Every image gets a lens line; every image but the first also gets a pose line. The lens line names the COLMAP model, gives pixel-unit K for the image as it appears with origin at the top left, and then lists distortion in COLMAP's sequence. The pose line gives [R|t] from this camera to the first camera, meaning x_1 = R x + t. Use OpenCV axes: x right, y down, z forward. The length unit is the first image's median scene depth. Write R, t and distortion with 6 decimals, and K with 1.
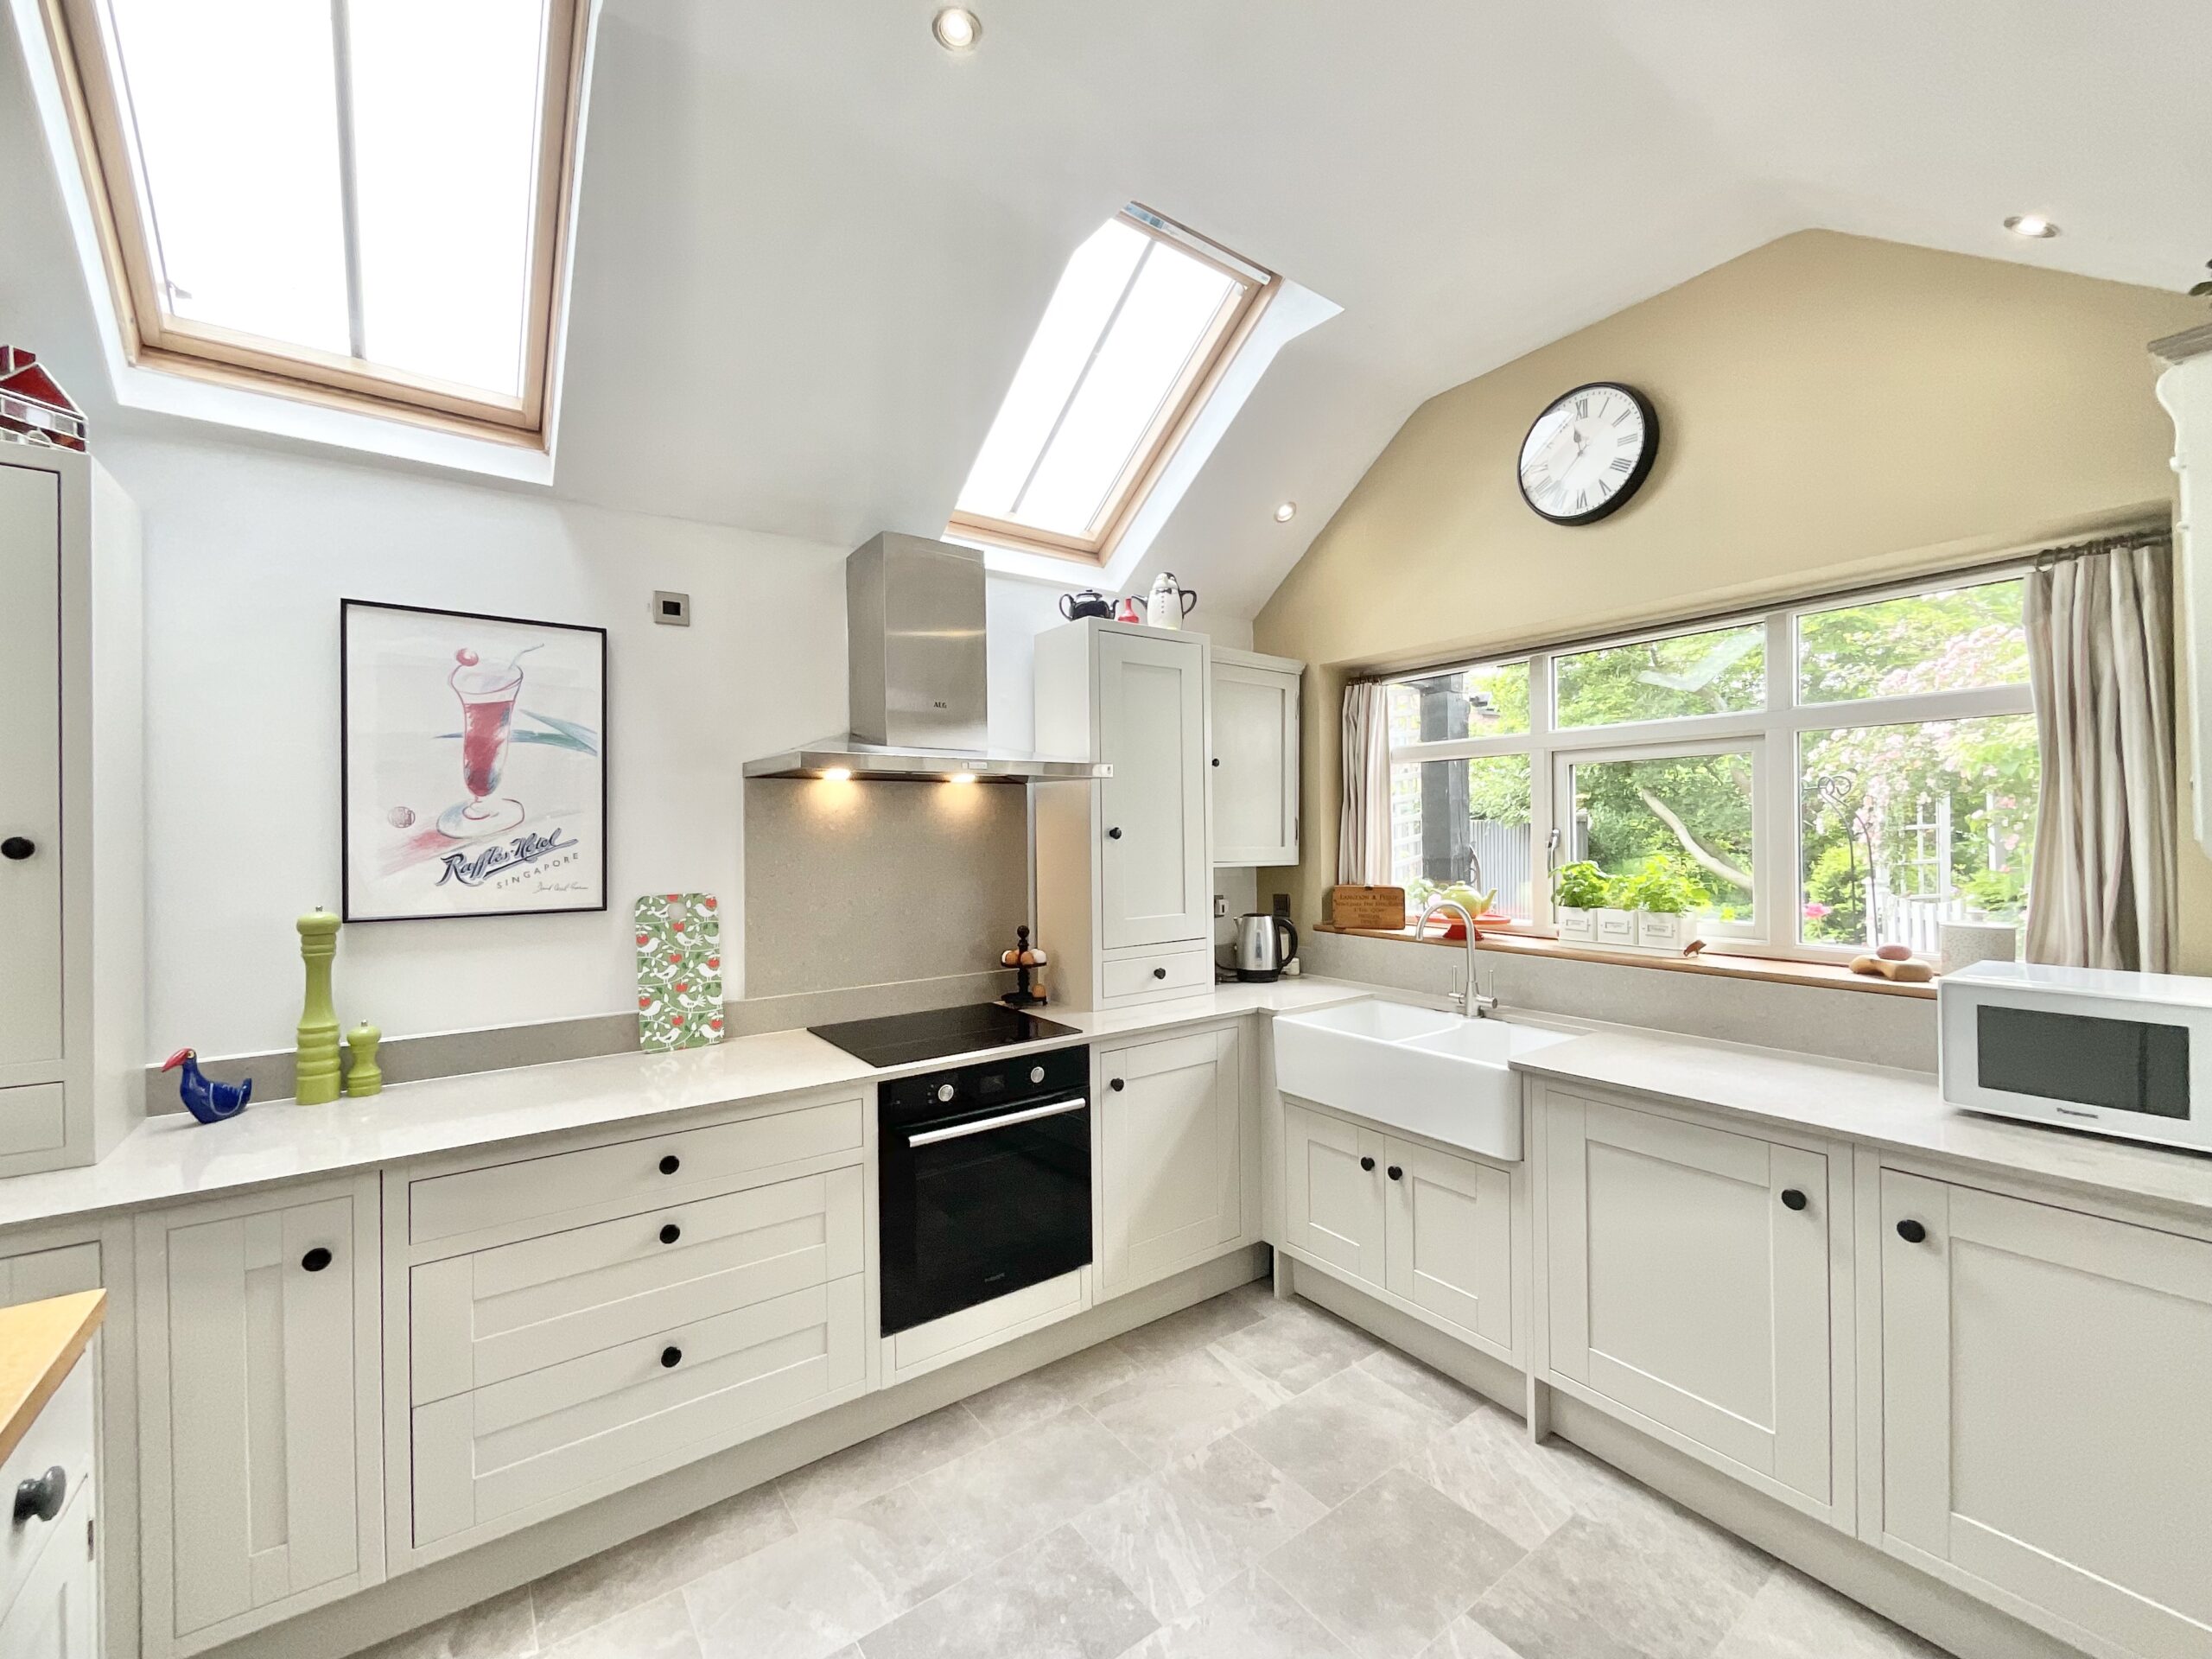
lens RADIAL K [[904.2, 0, 1106.0], [0, 904.2, 829.5], [0, 0, 1]] dist [0.001124, -0.000246]
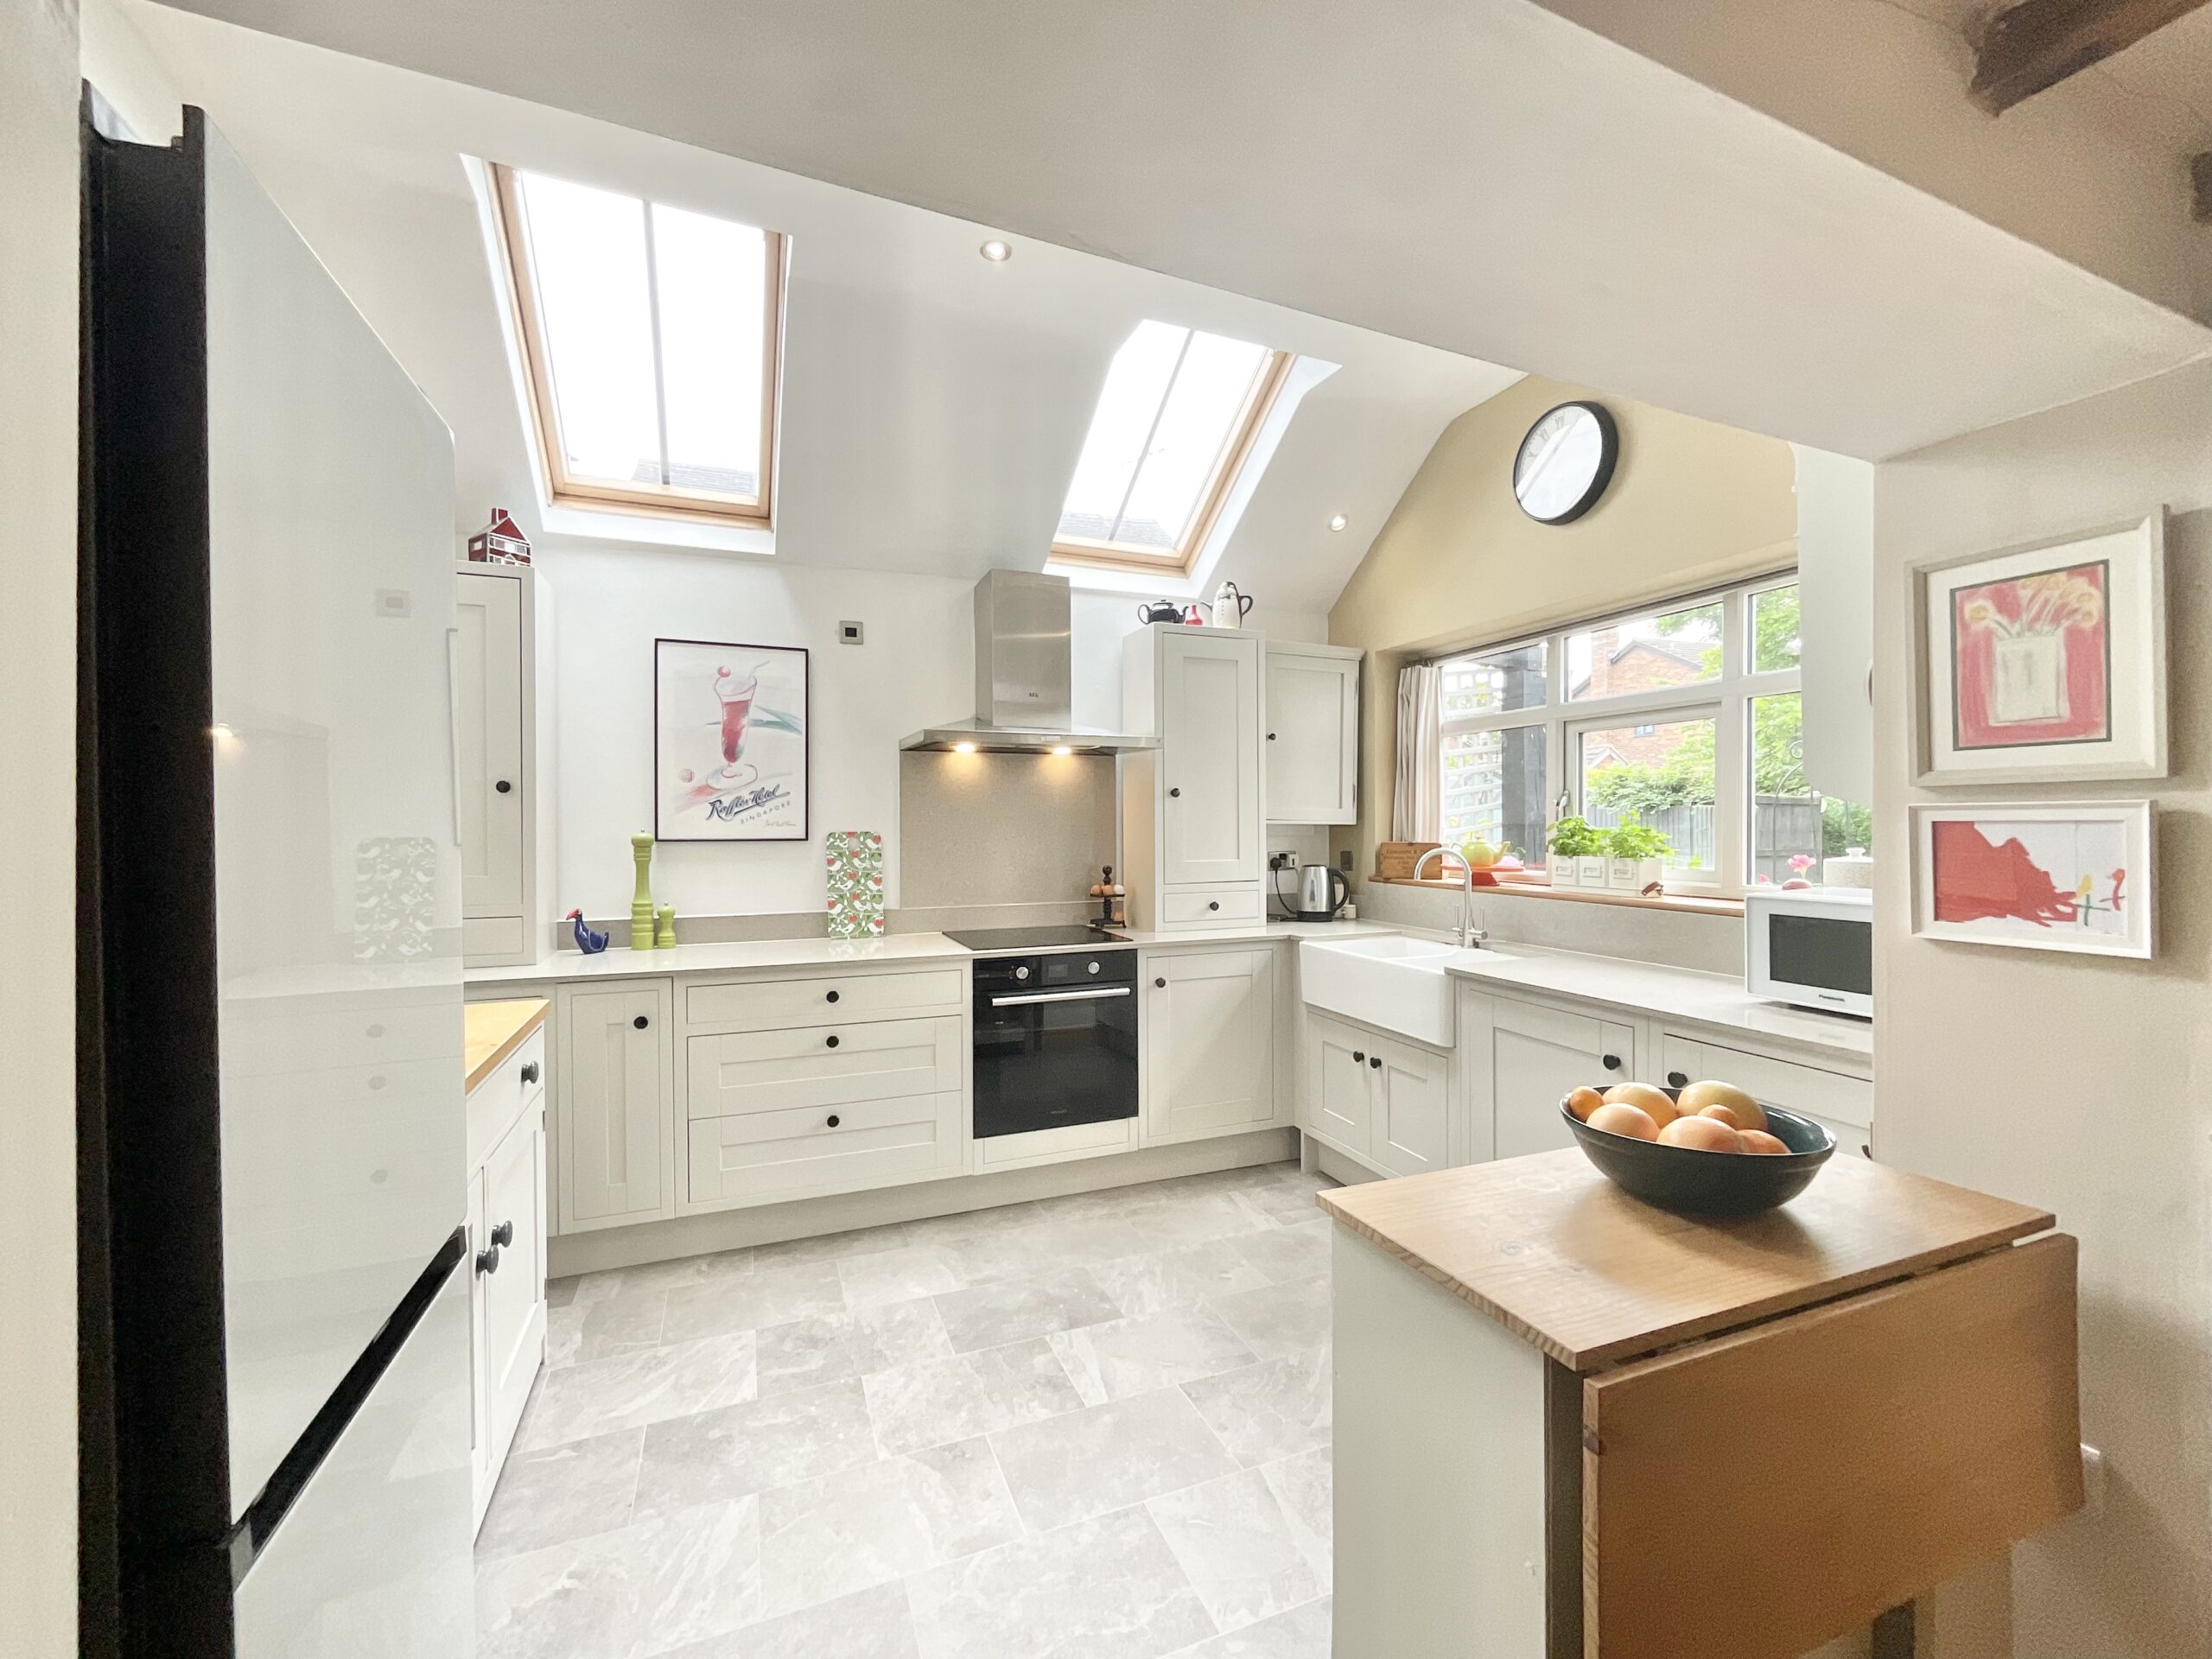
lens RADIAL K [[904.2, 0, 1106.0], [0, 904.2, 829.5], [0, 0, 1]] dist [0.001124, -0.000246]
pose [[0.968848, 0.008921, -0.247496, 0.265706], [-0.006369, 0.999918, 0.011110, 0.048801], [0.247575, -0.009188, 0.968825, -0.288948]]
